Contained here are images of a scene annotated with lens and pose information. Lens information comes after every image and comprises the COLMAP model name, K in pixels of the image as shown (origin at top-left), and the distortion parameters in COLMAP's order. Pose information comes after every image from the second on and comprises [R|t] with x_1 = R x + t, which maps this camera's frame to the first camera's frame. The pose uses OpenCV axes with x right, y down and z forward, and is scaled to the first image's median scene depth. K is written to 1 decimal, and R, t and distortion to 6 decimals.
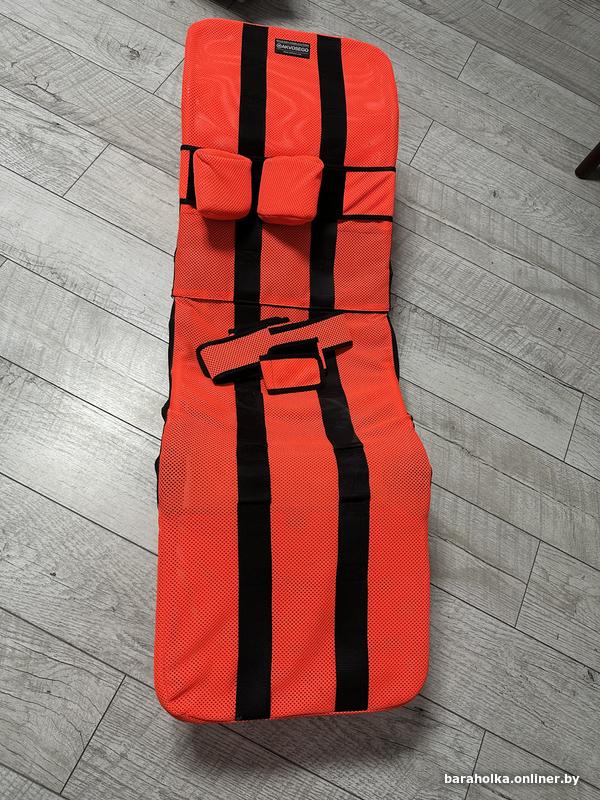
lens RADIAL K [[576.3, 0, 300.0], [0, 576.3, 400.0], [0, 0, 1]] dist [0.040291, -0.080624]
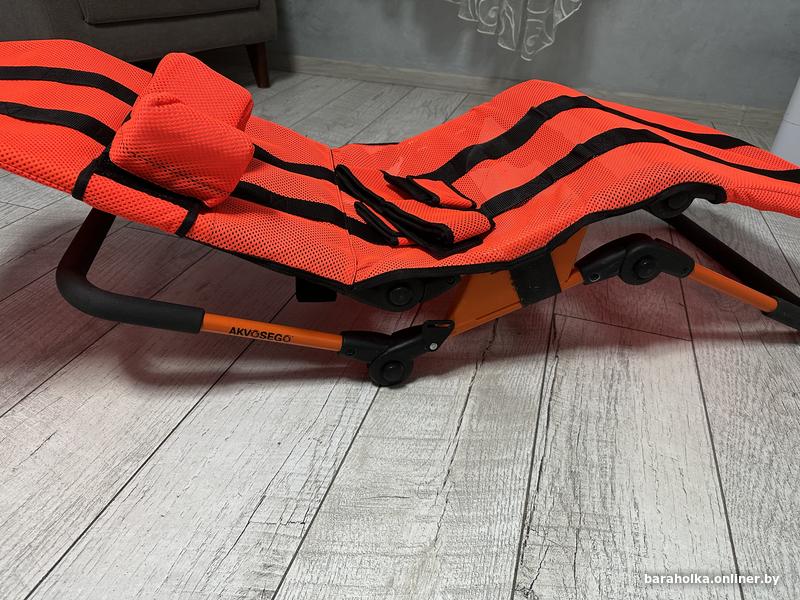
lens RADIAL K [[576.4, 0, 397.5], [0, 576.4, 299.7], [0, 0, 1]] dist [0.009935, -0.024310]
pose [[-0.143074, -0.684389, 0.714942, -0.610953], [0.899637, 0.211169, 0.382180, -0.337314], [-0.412533, 0.697867, 0.585489, 0.633467]]
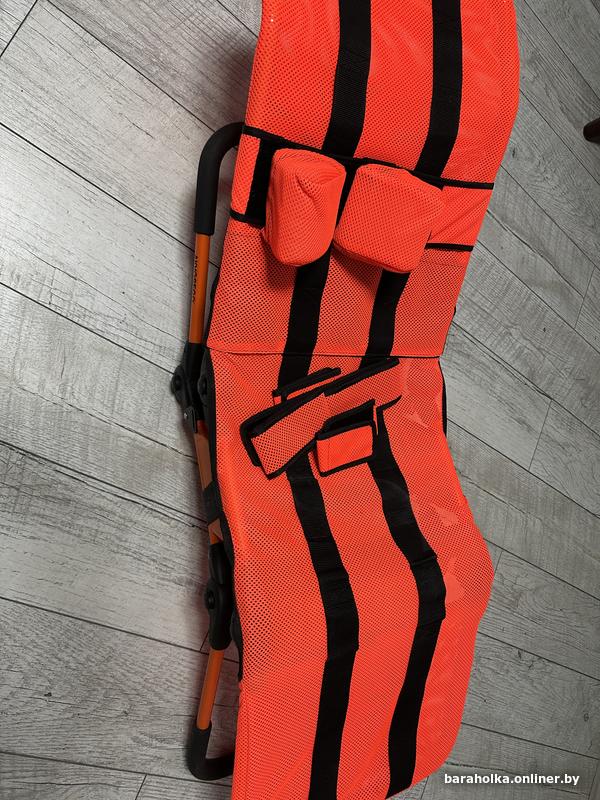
lens RADIAL K [[576.4, 0, 299.3], [0, 576.4, 397.4], [0, 0, 1]] dist [0.009935, -0.024310]
pose [[0.933469, 0.003701, 0.358639, -0.351059], [-0.138358, 0.926264, 0.350559, -0.370066], [-0.330897, -0.376856, 0.865151, 0.313570]]
